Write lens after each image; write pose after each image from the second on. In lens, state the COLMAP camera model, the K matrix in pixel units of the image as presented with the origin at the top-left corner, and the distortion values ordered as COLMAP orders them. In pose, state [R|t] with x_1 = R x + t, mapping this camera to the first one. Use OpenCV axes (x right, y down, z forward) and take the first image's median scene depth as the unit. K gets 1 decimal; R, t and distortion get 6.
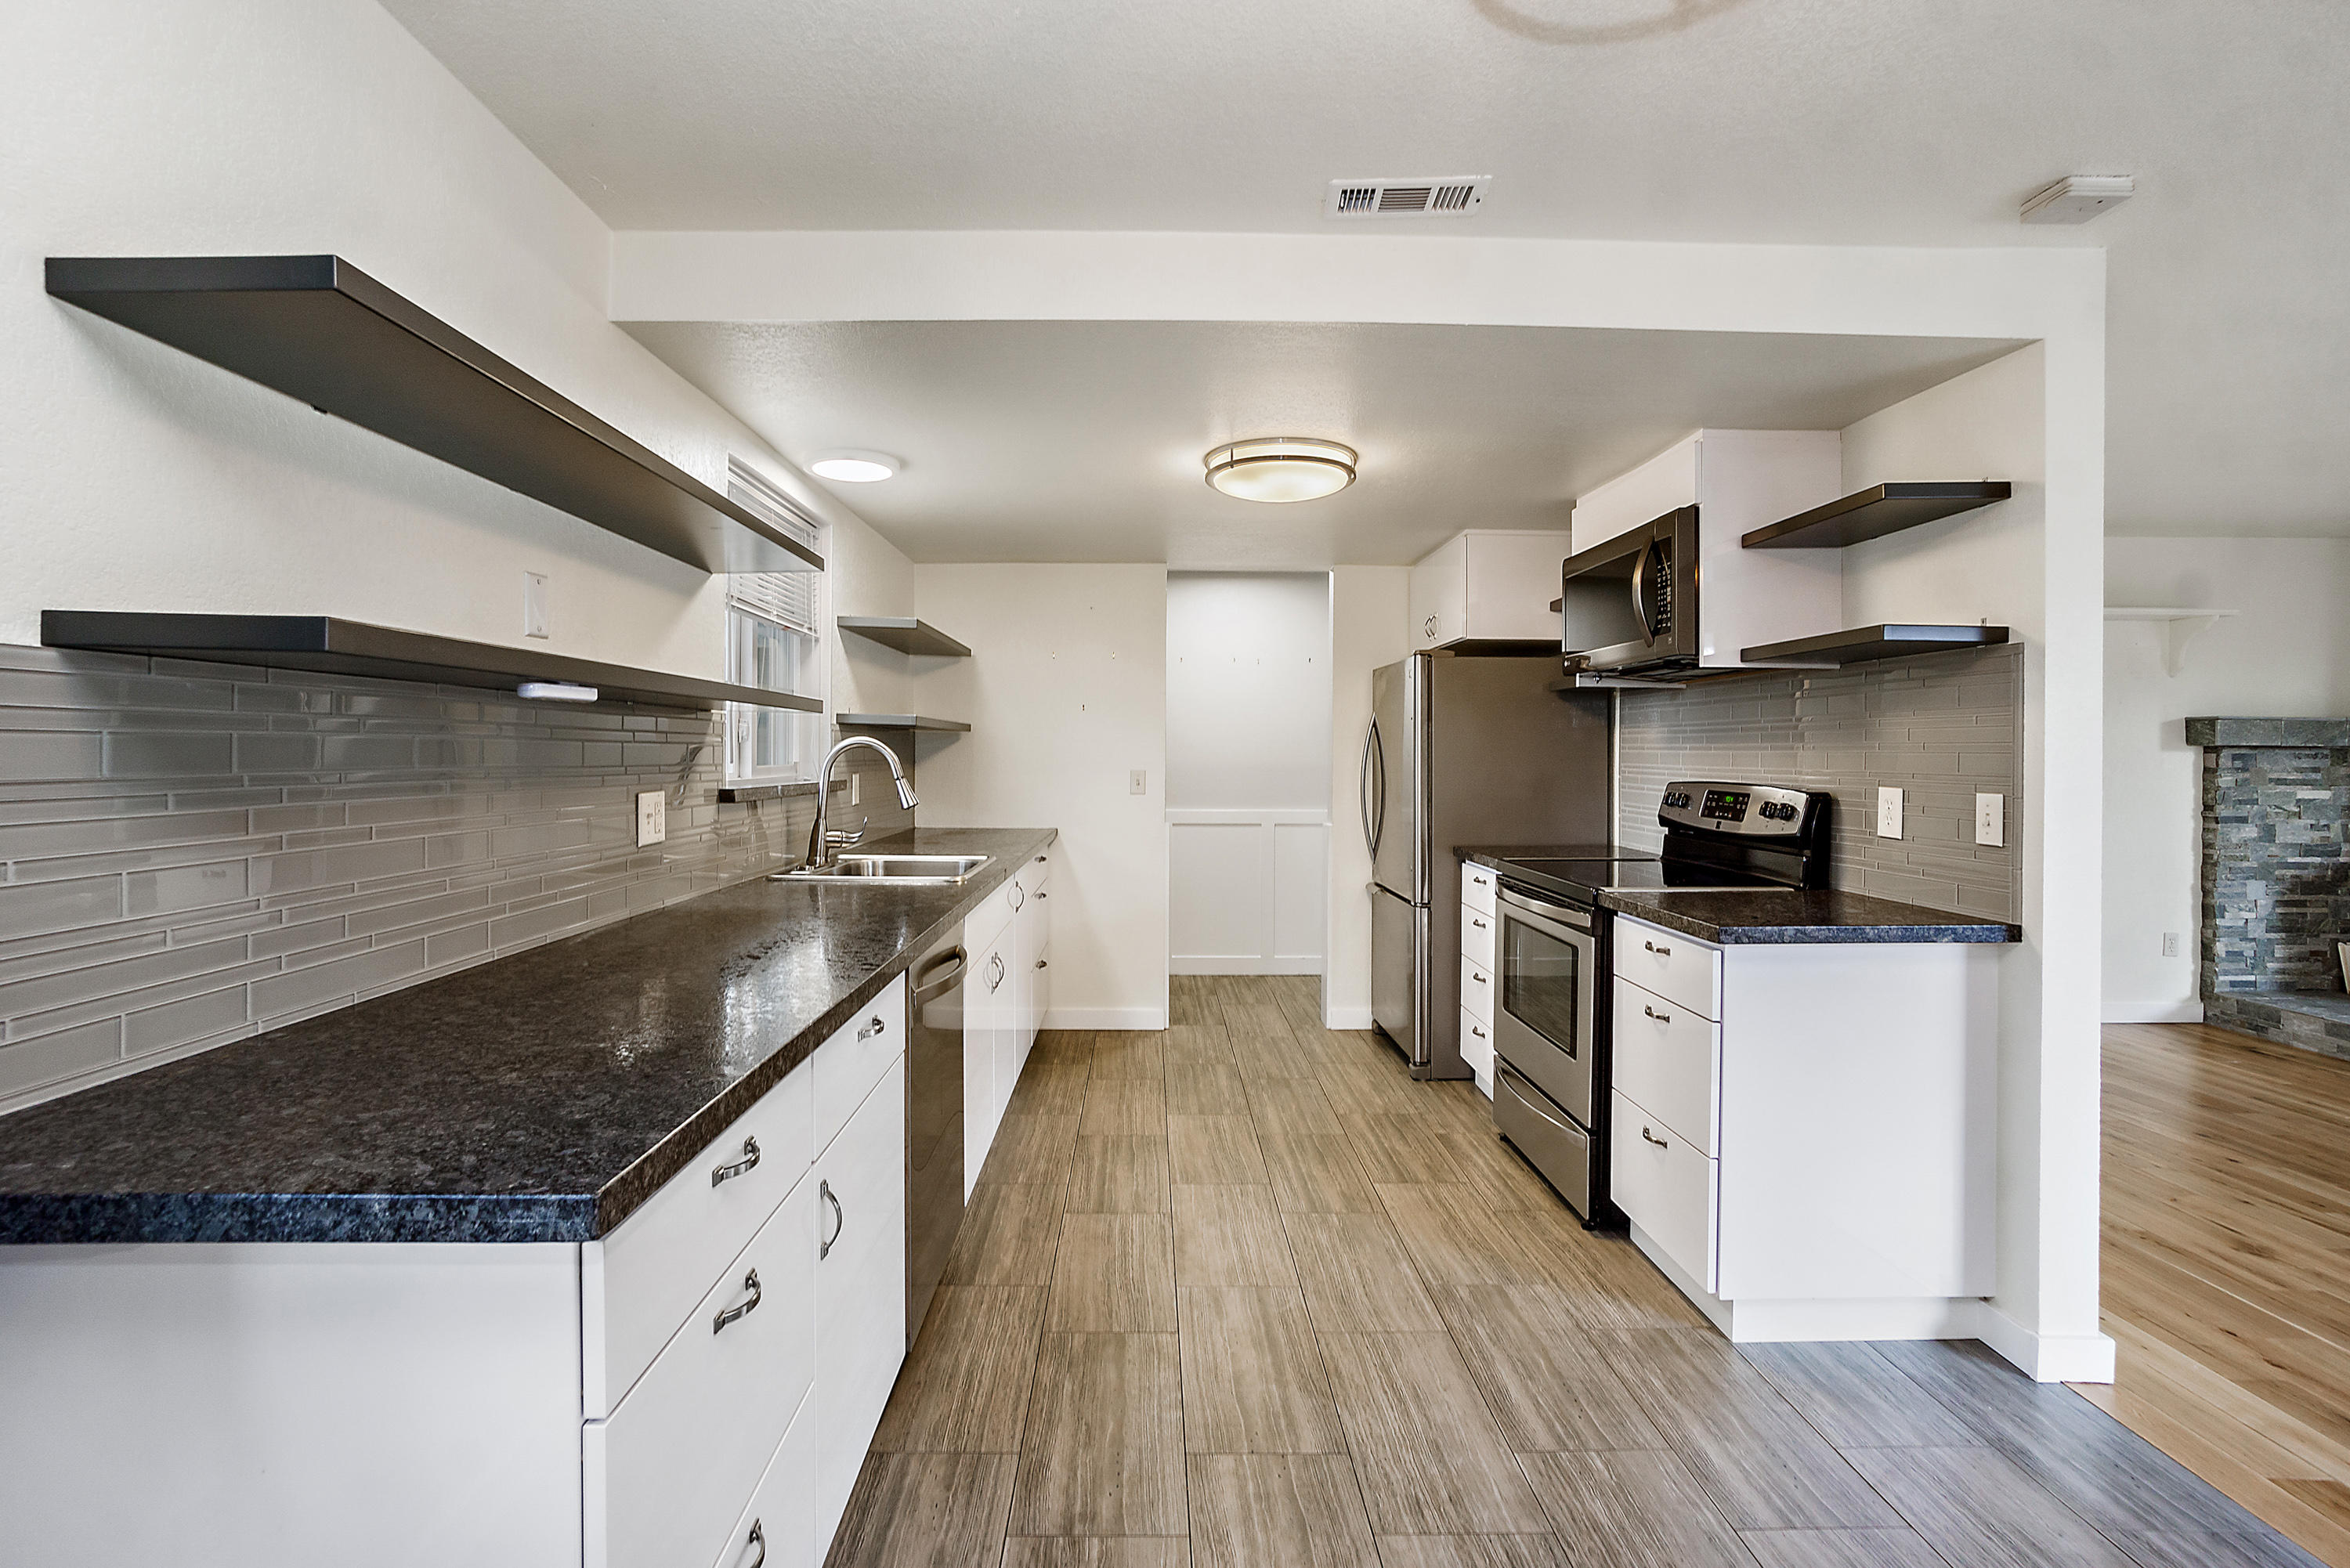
lens RADIAL K [[1042.6, 0, 1169.7], [0, 1042.6, 755.3], [0, 0, 1]] dist [-0.042159, 0.020164]
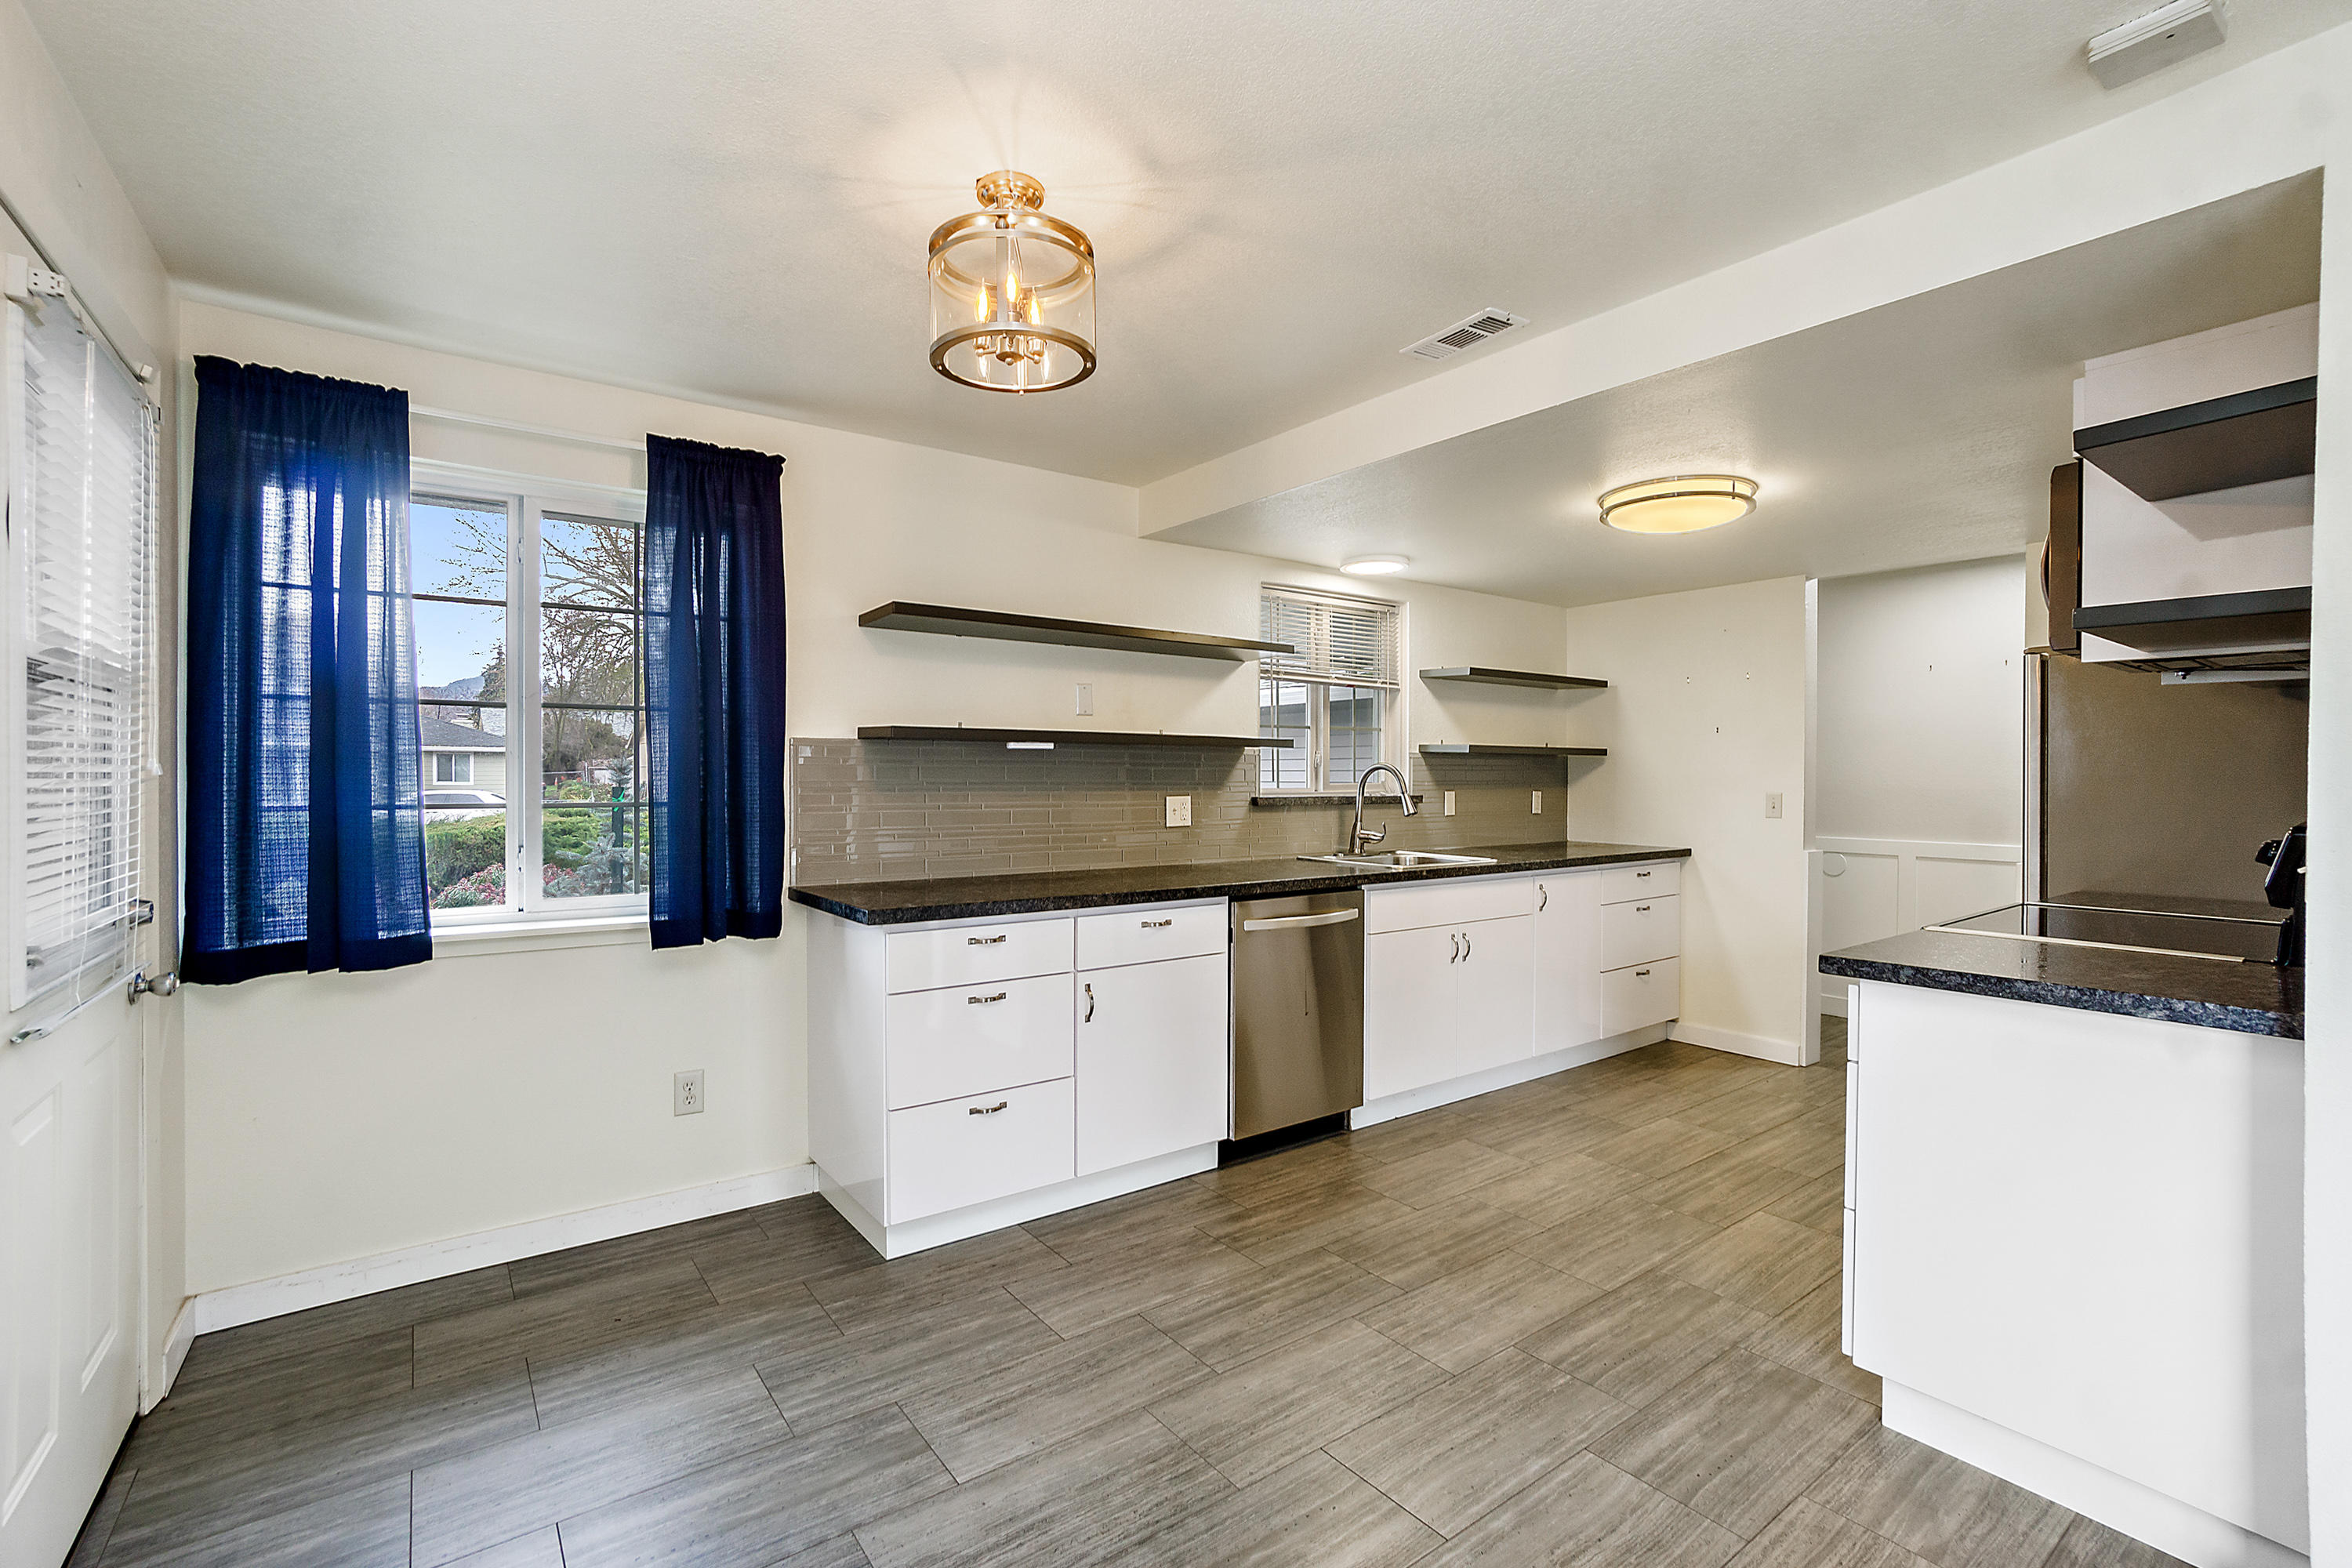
lens RADIAL K [[1045.3, 0, 1156.1], [0, 1045.3, 779.3], [0, 0, 1]] dist [-0.036853, 0.000433]
pose [[0.568316, 0.000597, -0.822810, 0.601574], [-0.002544, 0.999996, -0.001031, 0.005650], [0.822806, 0.002679, 0.568316, -0.023809]]
